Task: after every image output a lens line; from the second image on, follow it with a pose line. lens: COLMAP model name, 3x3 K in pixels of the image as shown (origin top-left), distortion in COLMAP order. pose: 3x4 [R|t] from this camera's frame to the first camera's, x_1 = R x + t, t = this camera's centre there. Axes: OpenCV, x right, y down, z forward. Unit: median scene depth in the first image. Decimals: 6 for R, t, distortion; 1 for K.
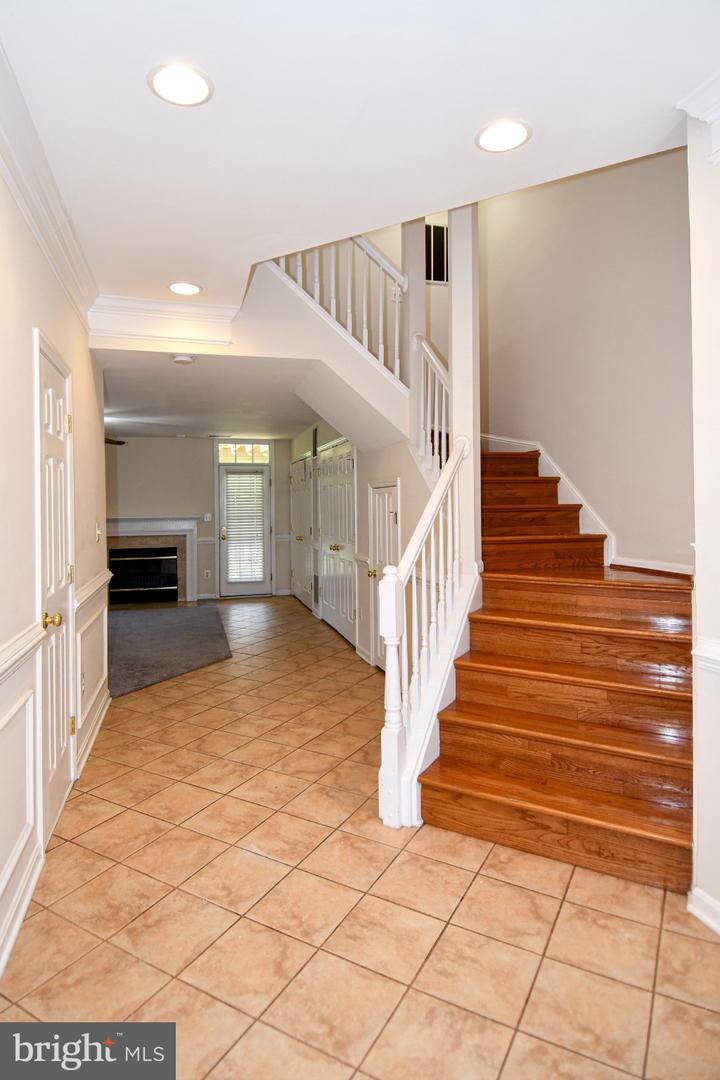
lens RADIAL K [[598.0, 0, 354.6], [0, 598.0, 507.2], [0, 0, 1]] dist [-0.001405, -0.019506]
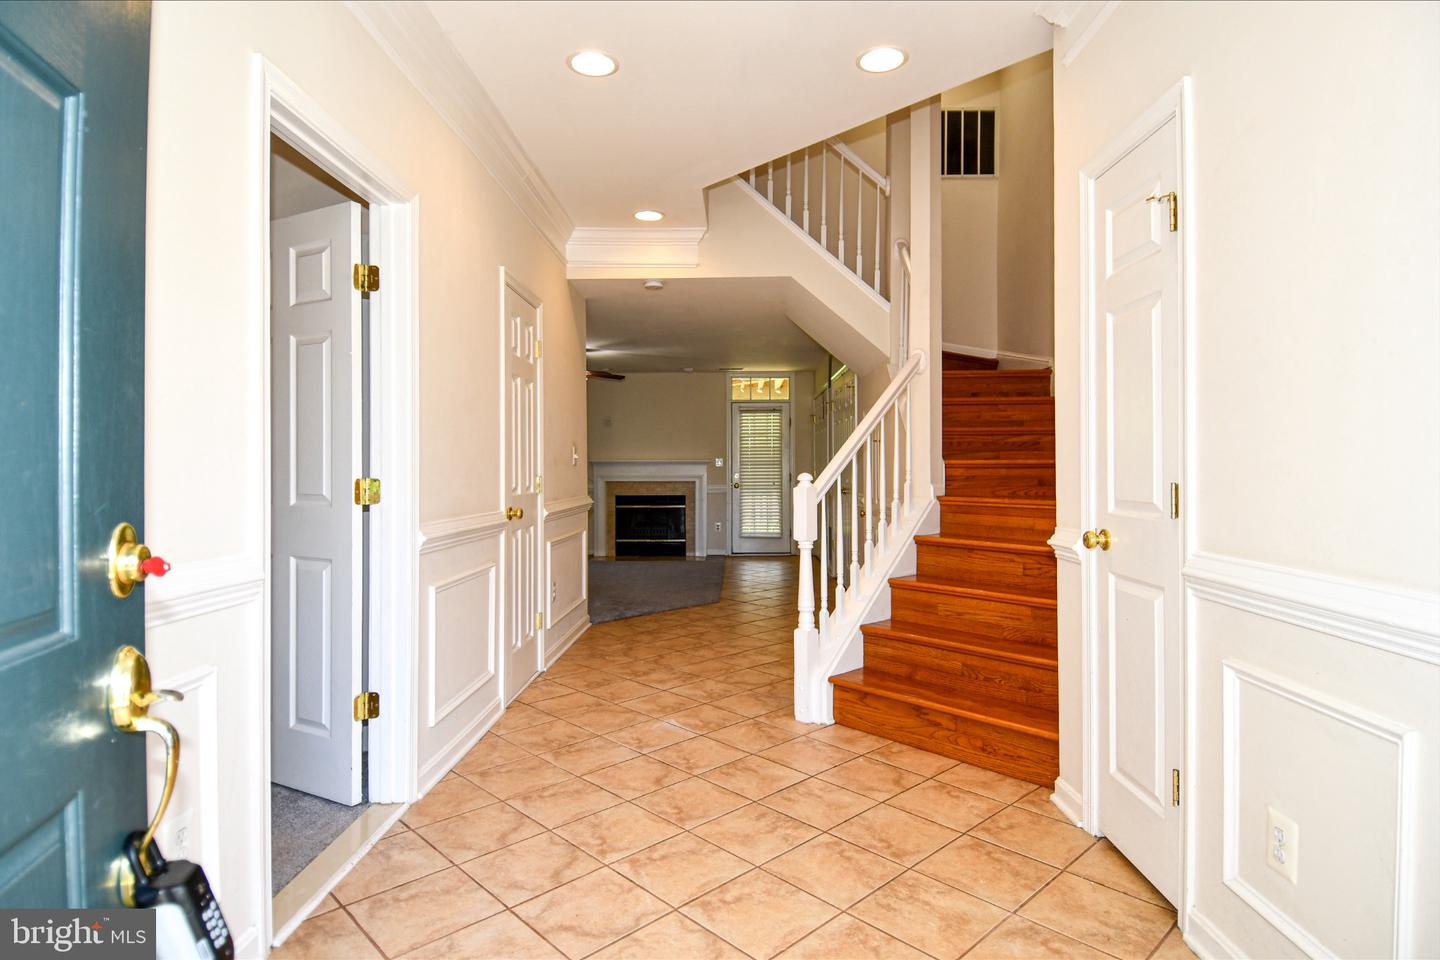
lens RADIAL K [[775.3, 0, 727.7], [0, 775.3, 471.2], [0, 0, 1]] dist [0.000788, -0.006264]
pose [[0.960280, 0.009734, -0.278867, 0.256318], [-0.008798, 0.999951, 0.004608, 0.075372], [0.278898, -0.001971, 0.960319, -0.280313]]
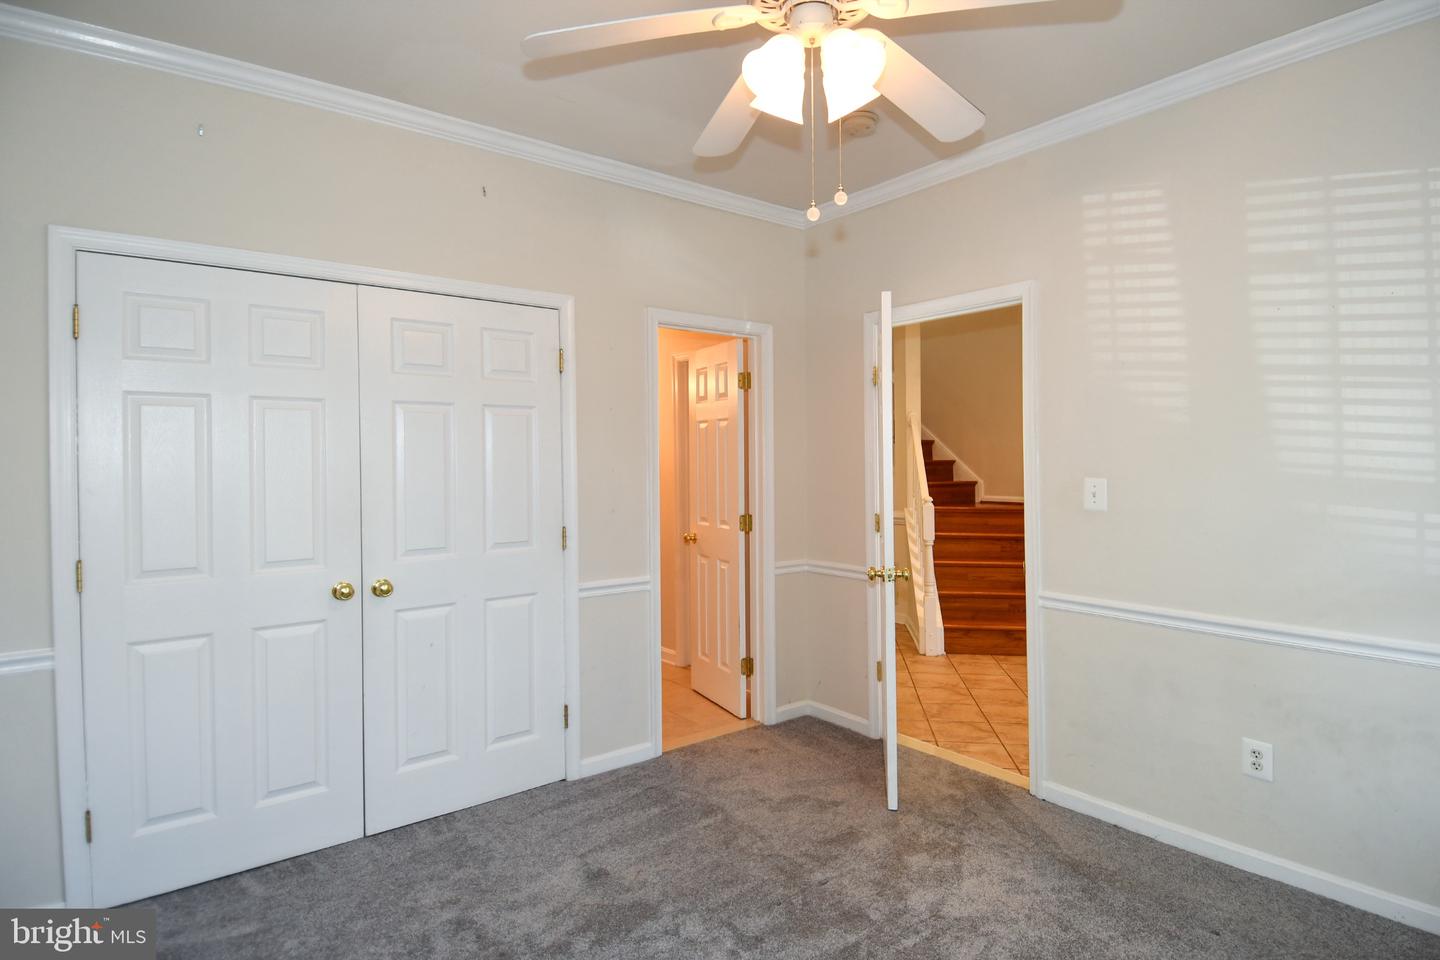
lens RADIAL K [[775.3, 0, 721.9], [0, 775.3, 472.4], [0, 0, 1]] dist [0.000788, -0.006264]
pose [[0.924614, -0.004275, 0.380882, -1.054685], [0.001176, 0.999964, 0.008367, 0.010217], [-0.380904, -0.007288, 0.924586, -0.615264]]
